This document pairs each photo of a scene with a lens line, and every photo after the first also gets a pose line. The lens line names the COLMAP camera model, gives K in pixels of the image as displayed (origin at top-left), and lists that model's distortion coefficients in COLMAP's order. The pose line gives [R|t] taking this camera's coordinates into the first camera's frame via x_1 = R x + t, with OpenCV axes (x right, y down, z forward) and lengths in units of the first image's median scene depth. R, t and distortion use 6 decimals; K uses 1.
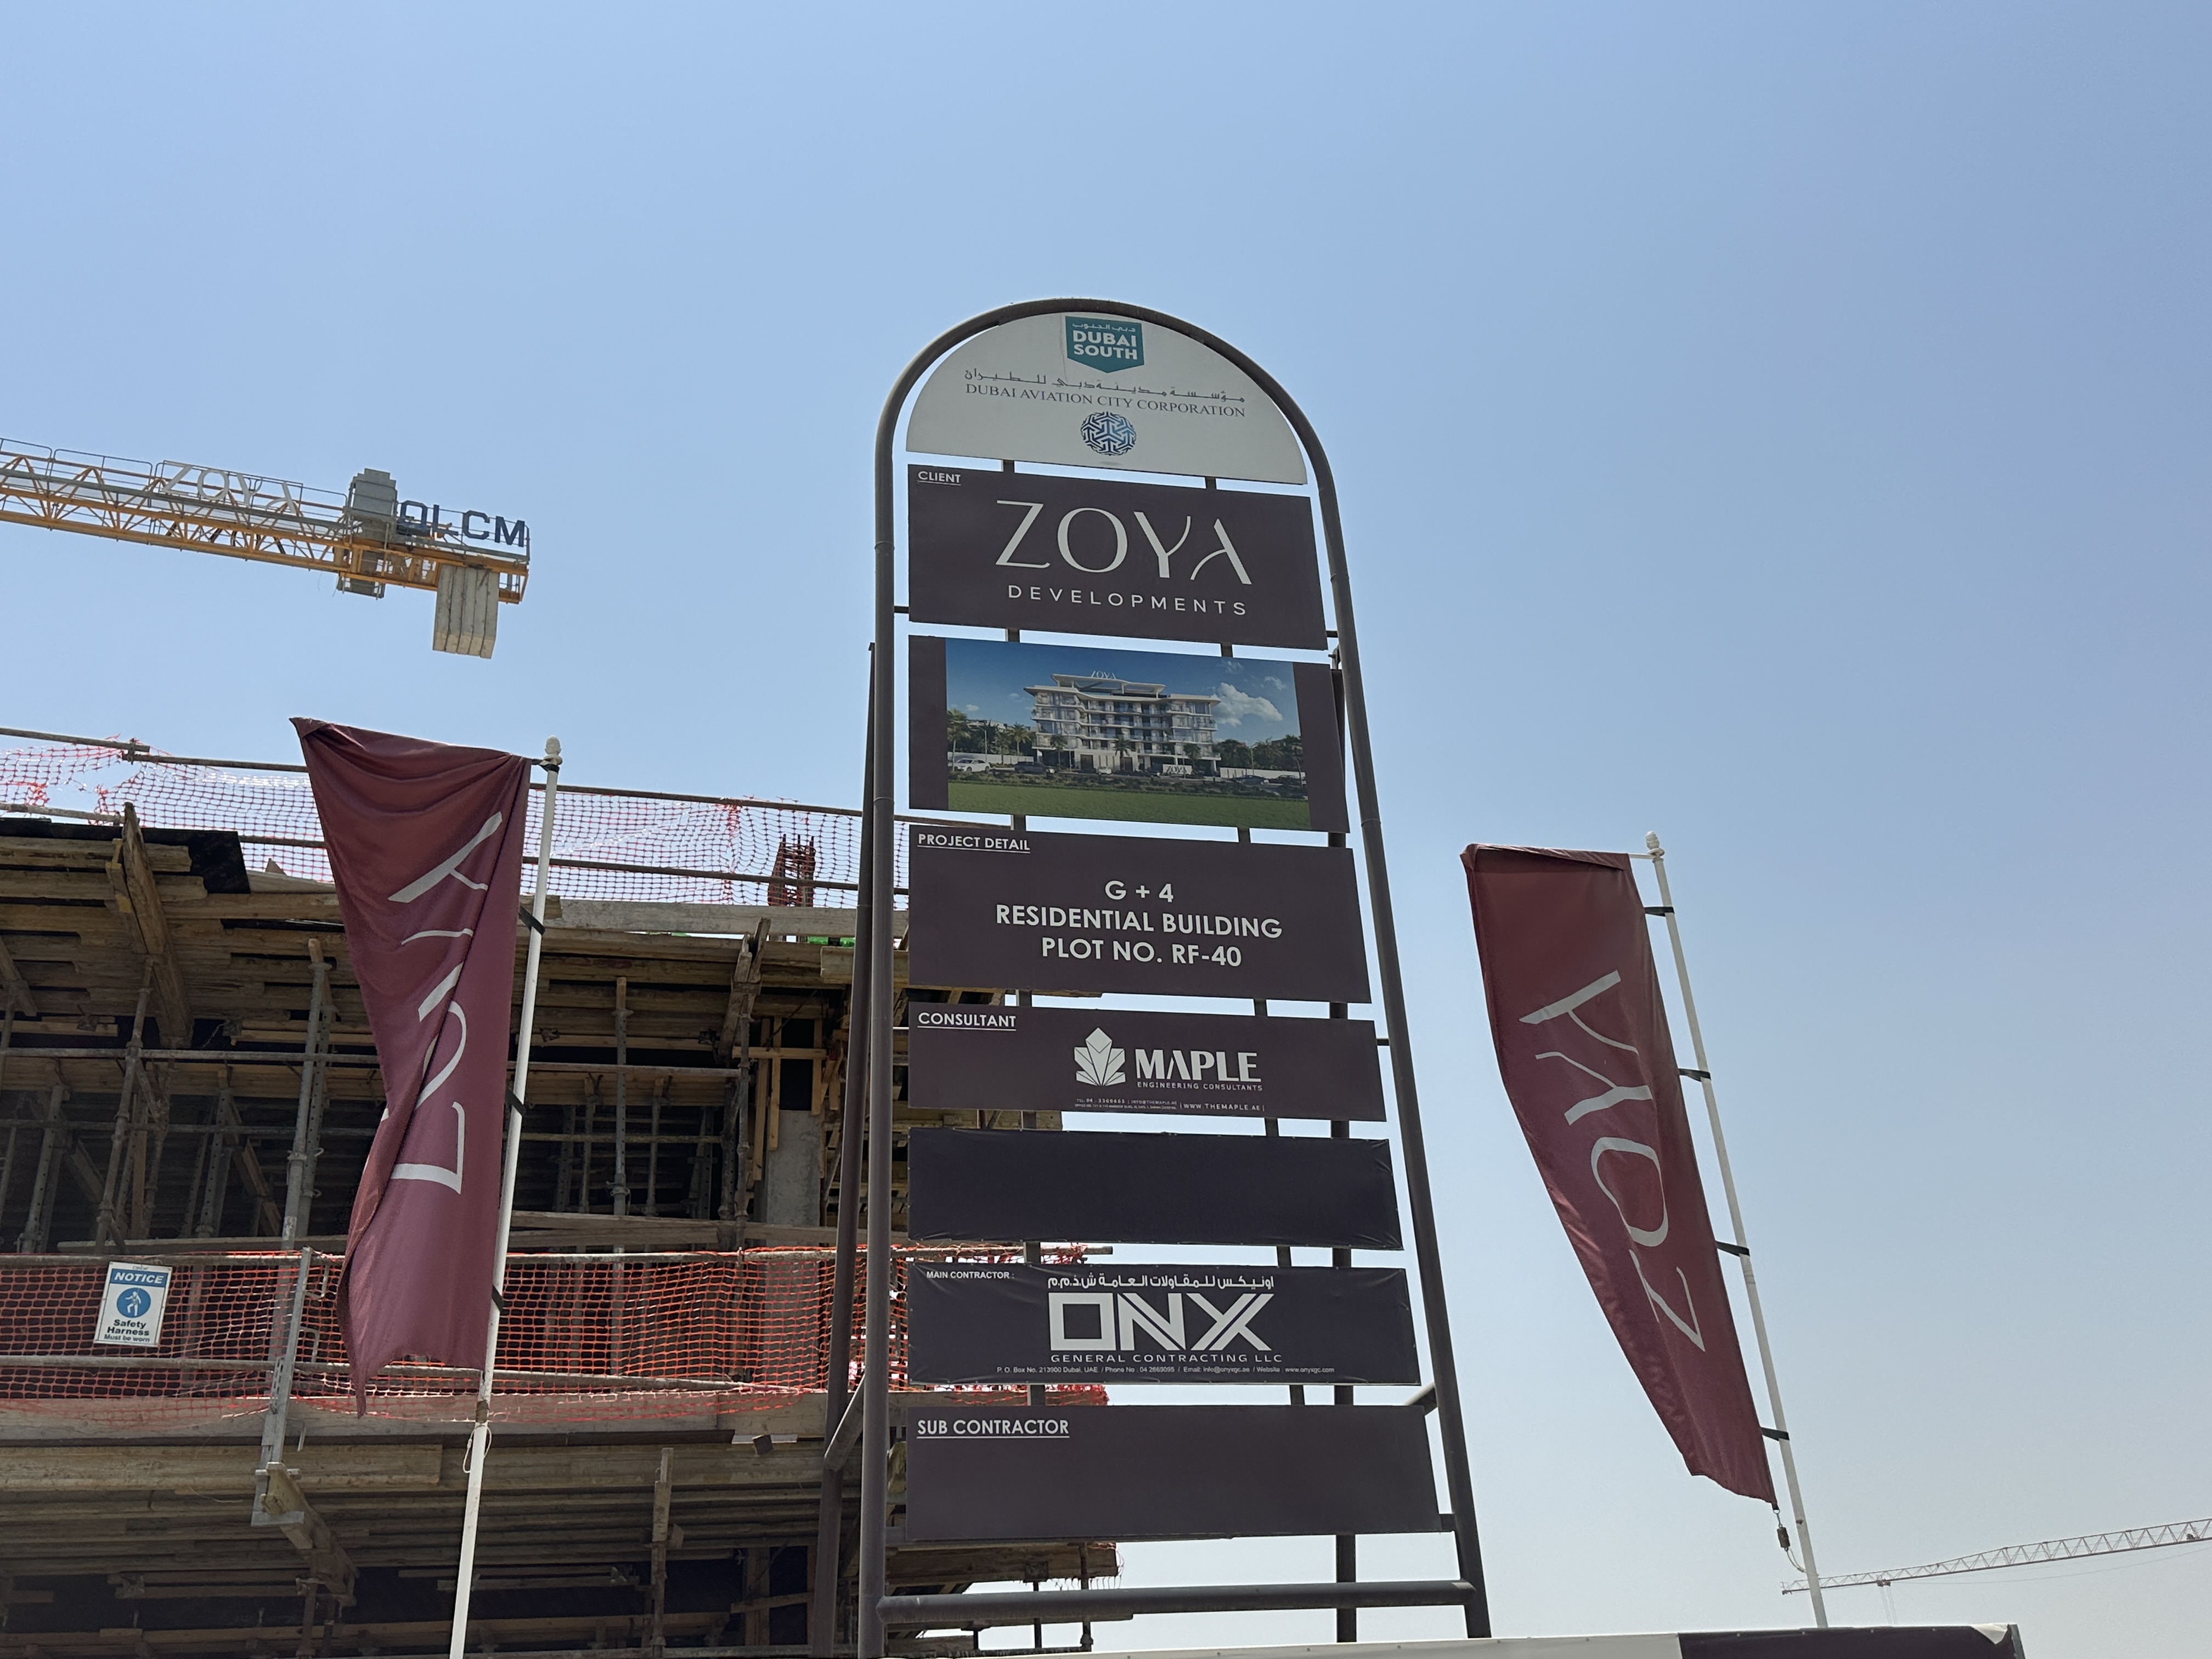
lens RADIAL K [[2007.4, 0, 1106.0], [0, 2007.4, 829.5], [0, 0, 1]] dist [0.099217, -0.176888]
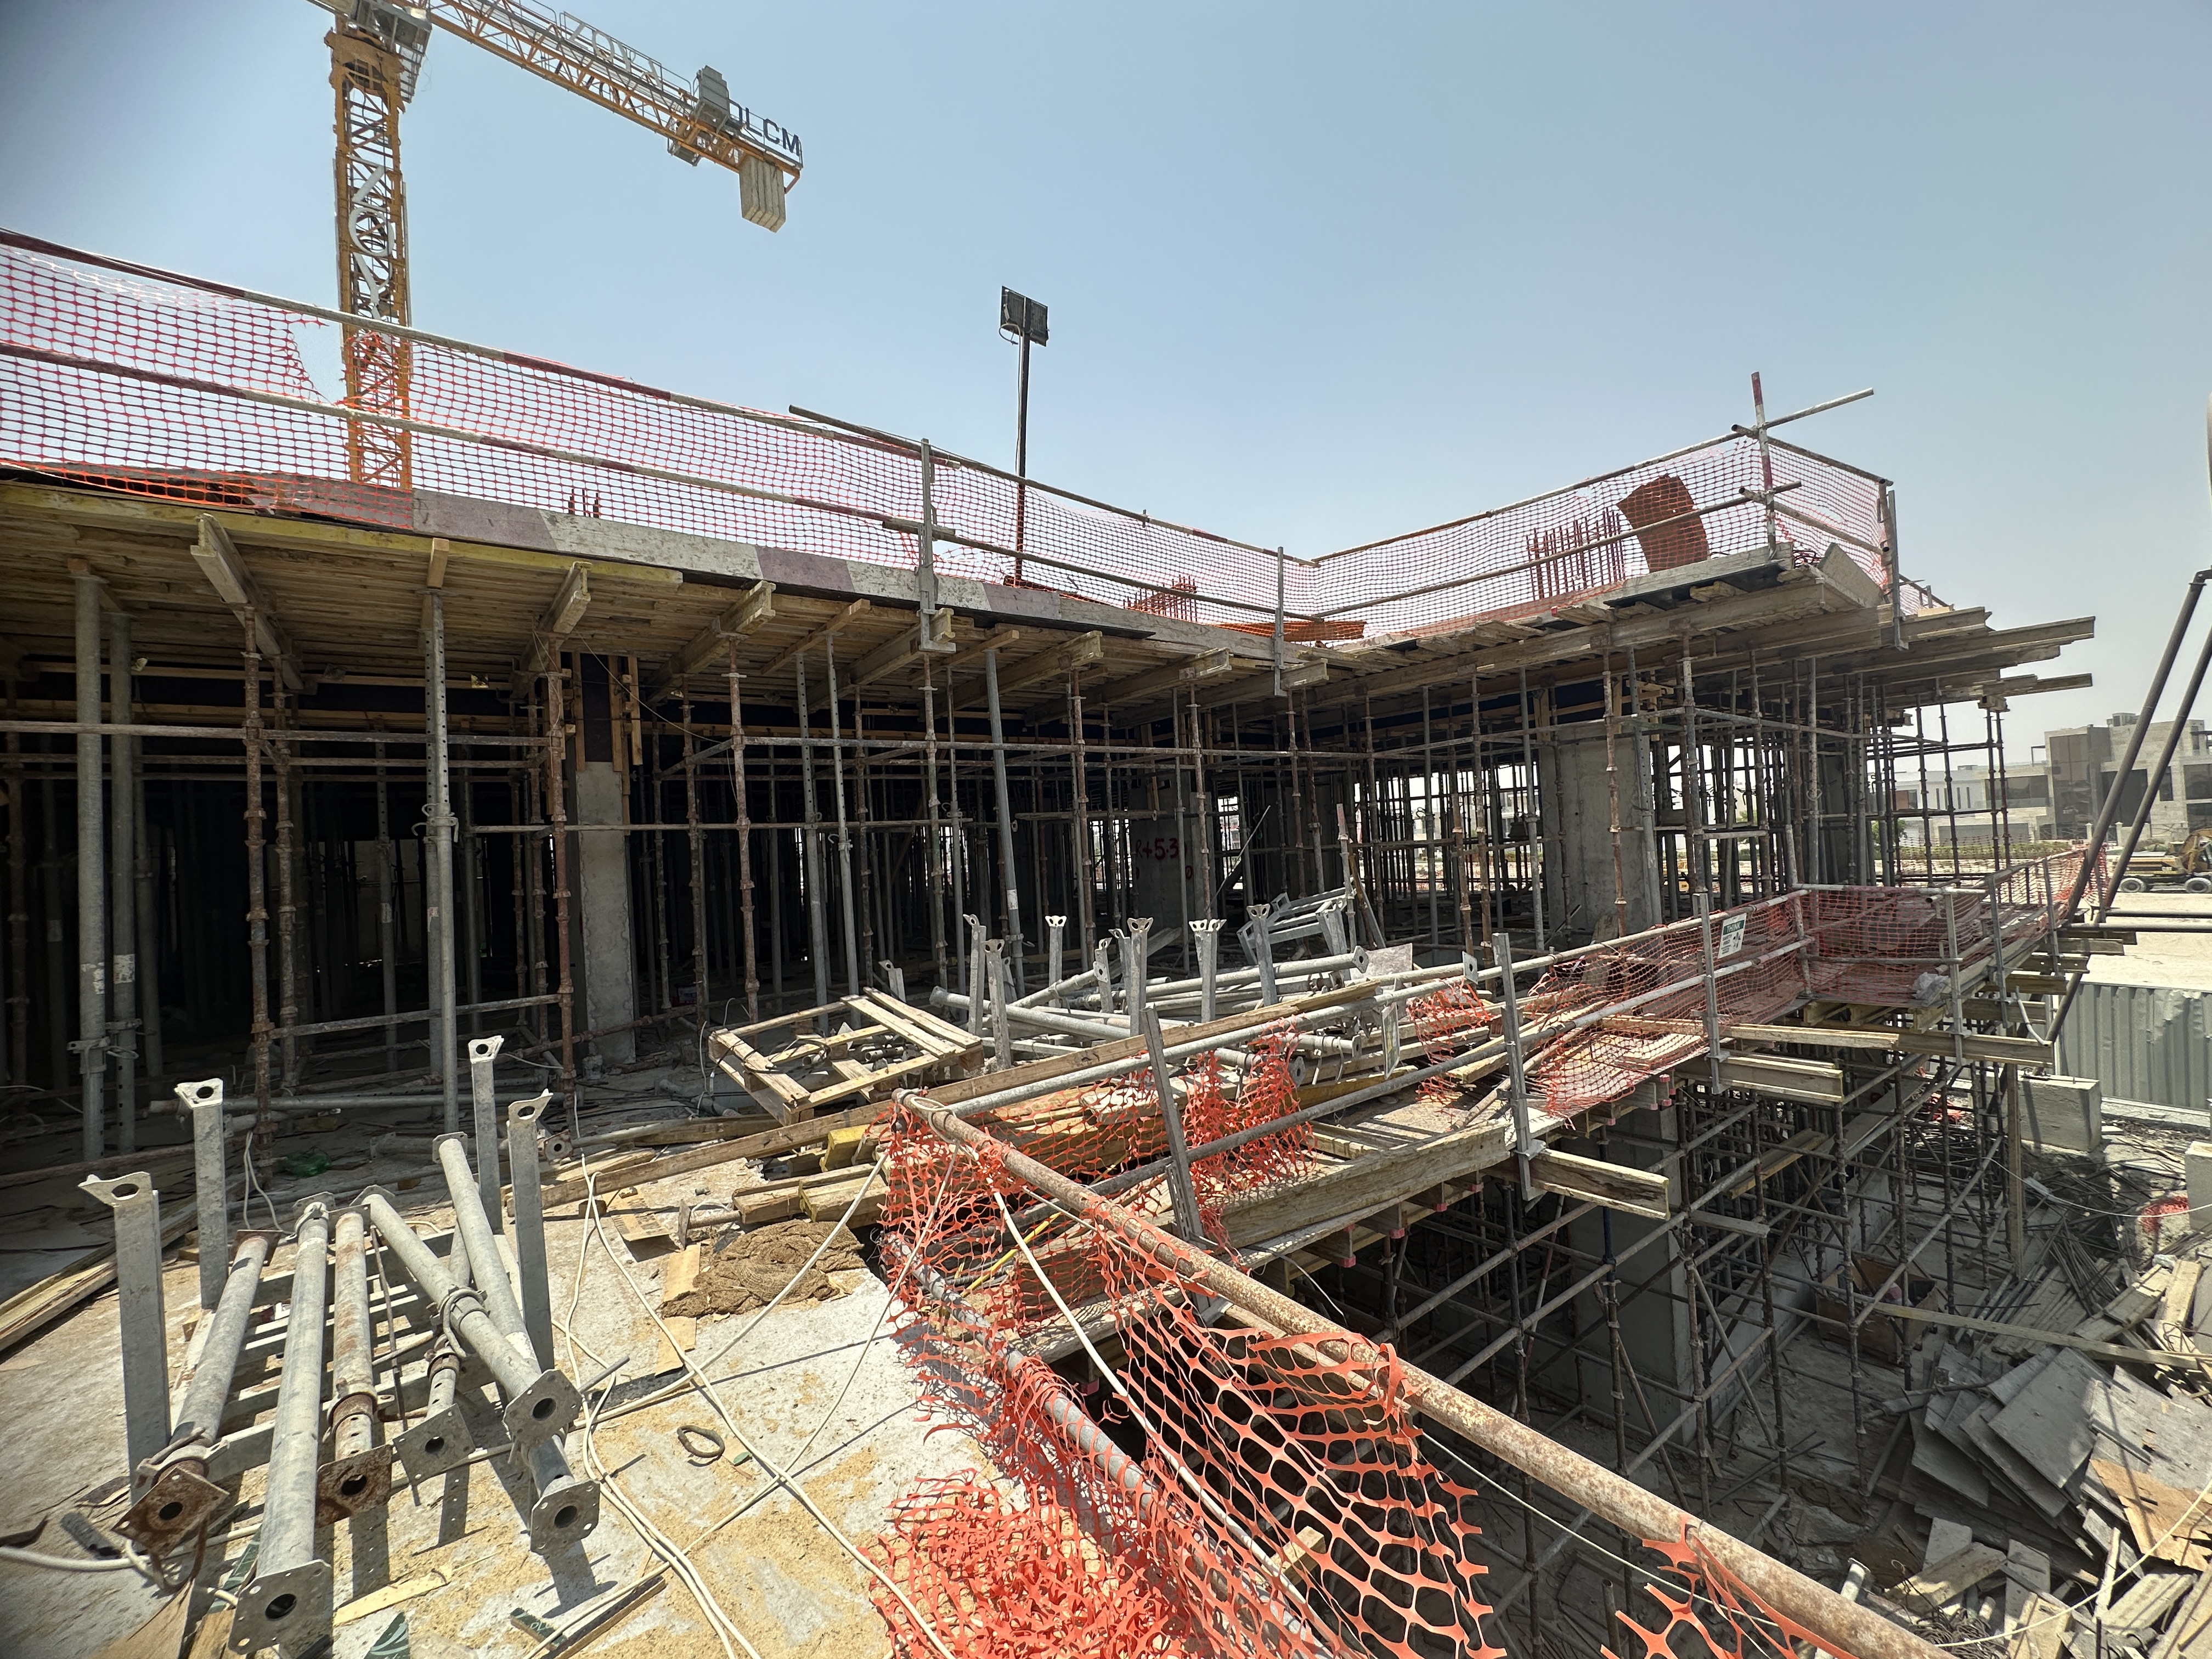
lens RADIAL K [[883.9, 0, 1106.0], [0, 883.9, 829.5], [0, 0, 1]] dist [-0.001419, 0.000188]
pose [[0.924952, 0.024794, 0.379275, -1.392530], [-0.194068, 0.888799, 0.415180, -0.015345], [-0.326805, -0.457626, 0.826908, 0.443740]]
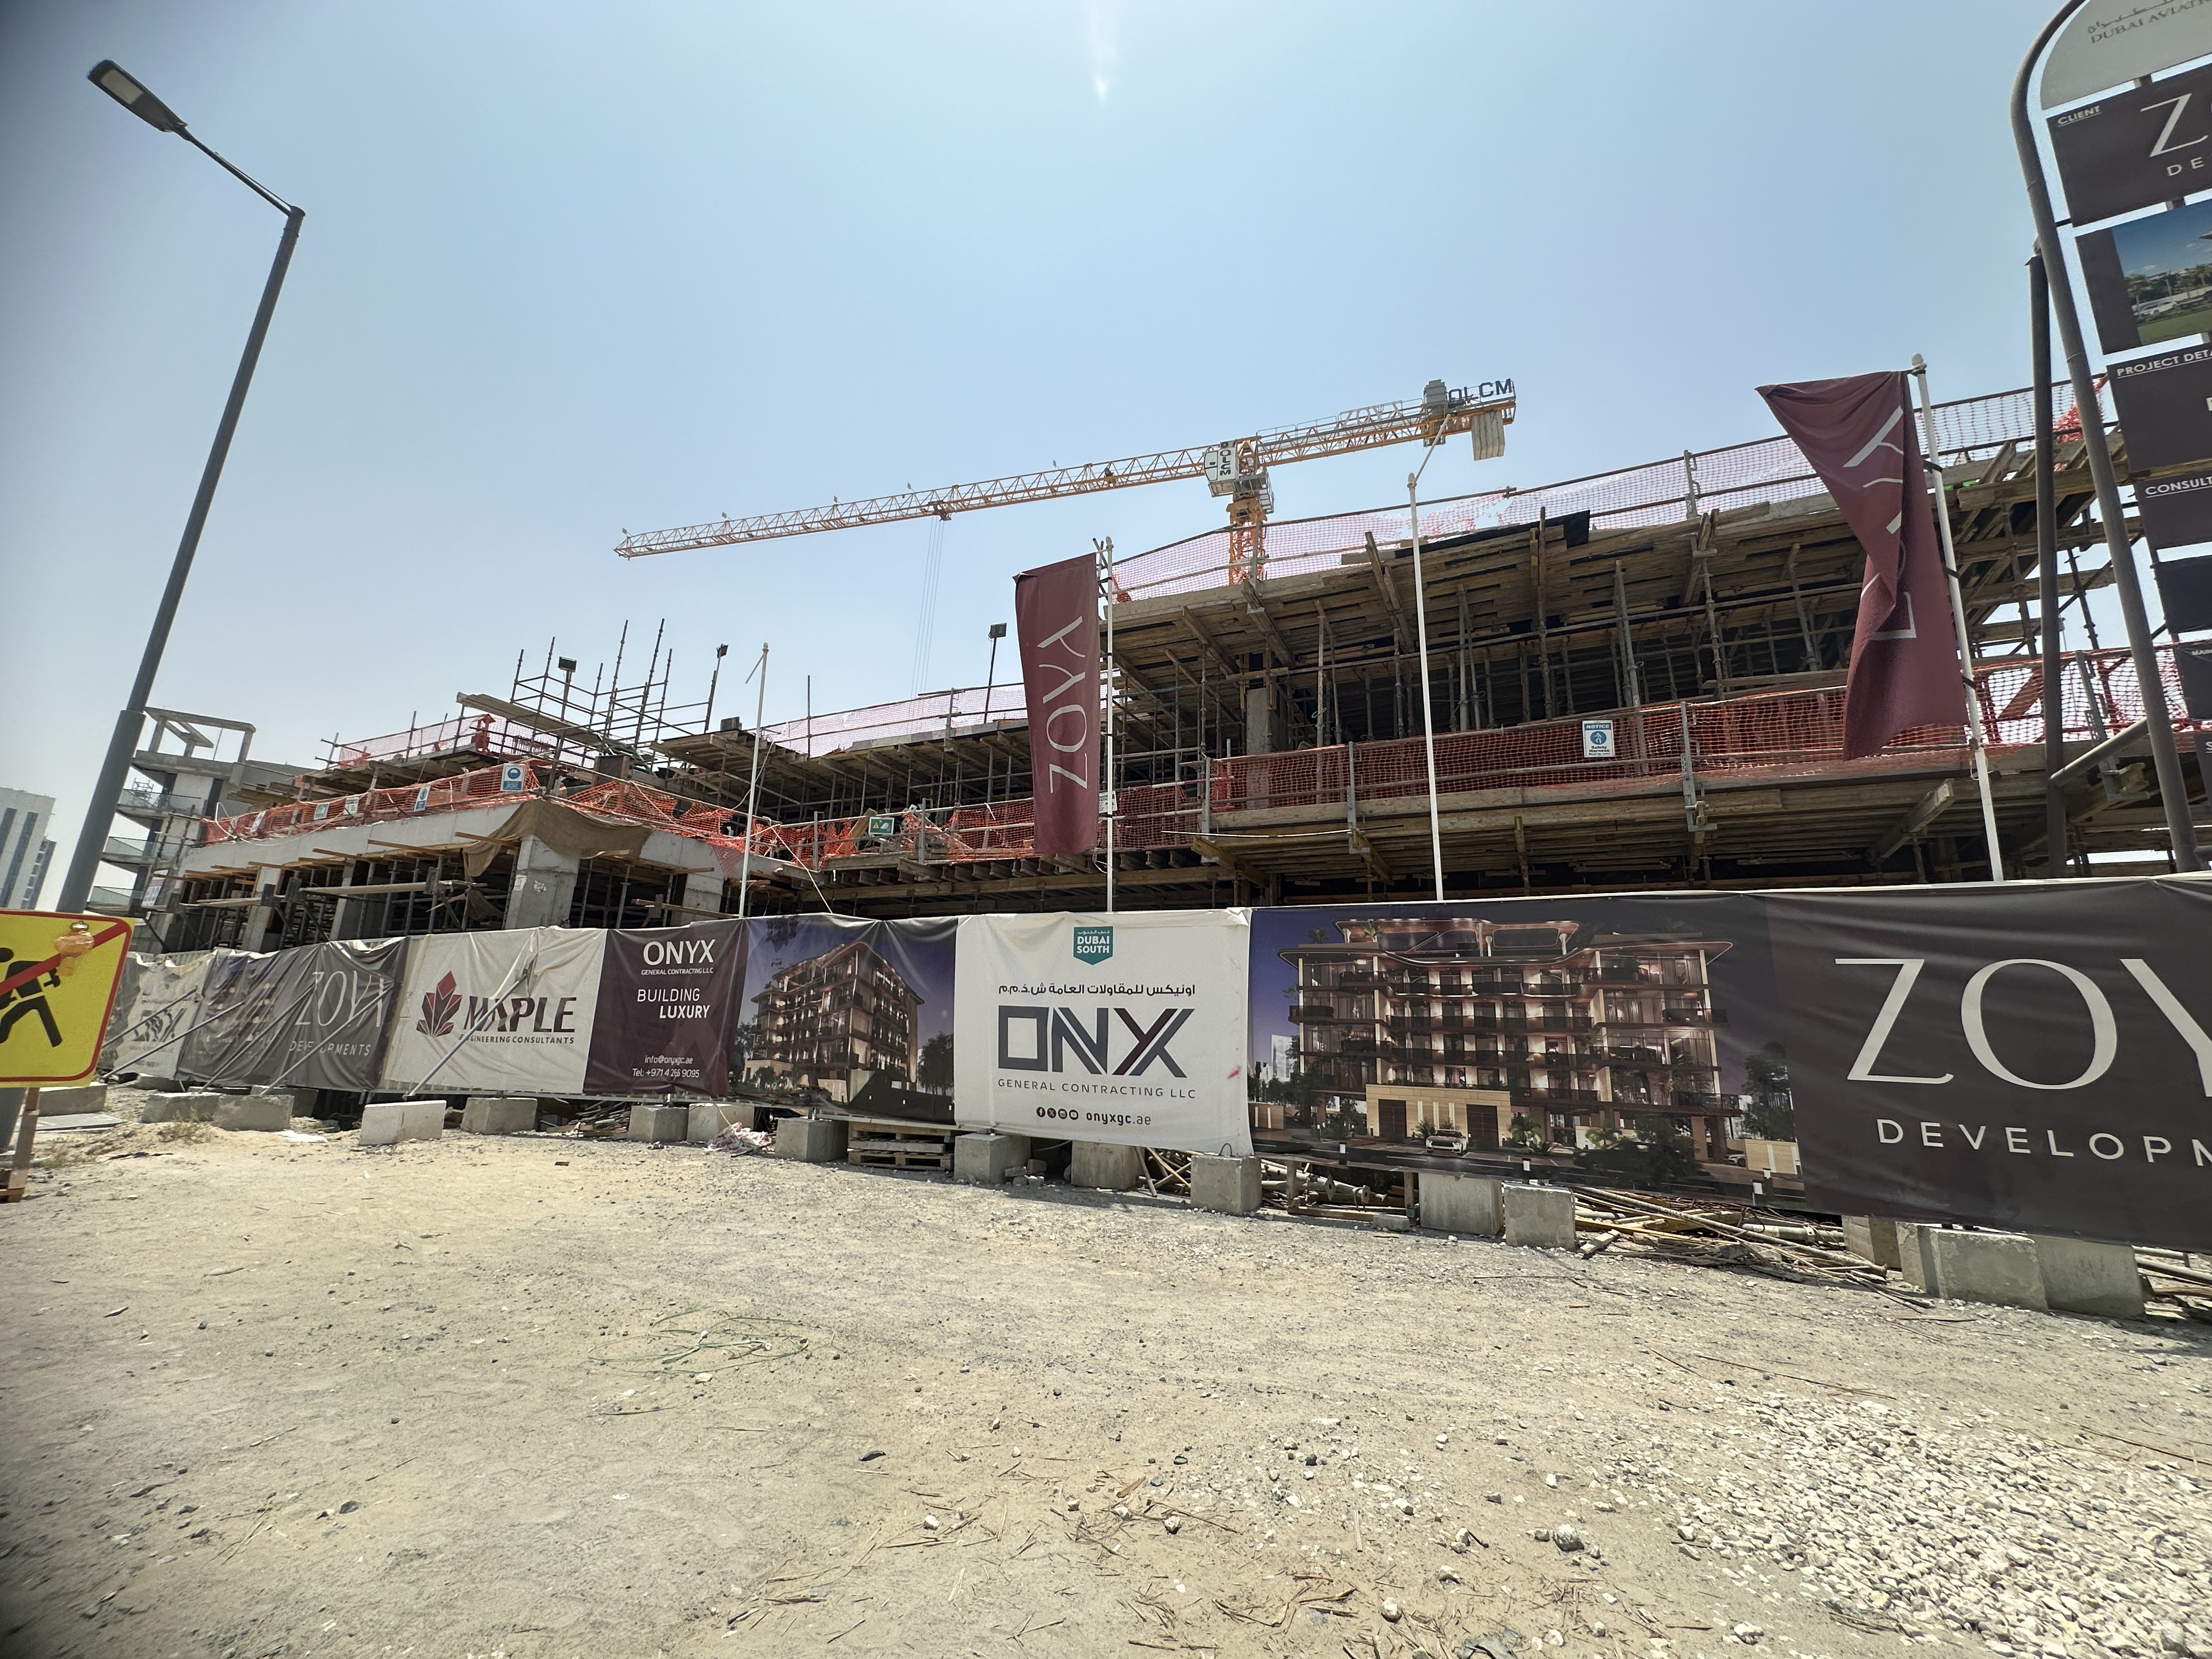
lens RADIAL K [[883.9, 0, 1106.0], [0, 883.9, 829.5], [0, 0, 1]] dist [-0.001419, 0.000188]
pose [[0.754853, -0.061045, -0.653047, -0.218780], [0.243812, 0.950429, 0.192977, 0.014992], [0.608895, -0.304890, 0.732318, -0.022066]]
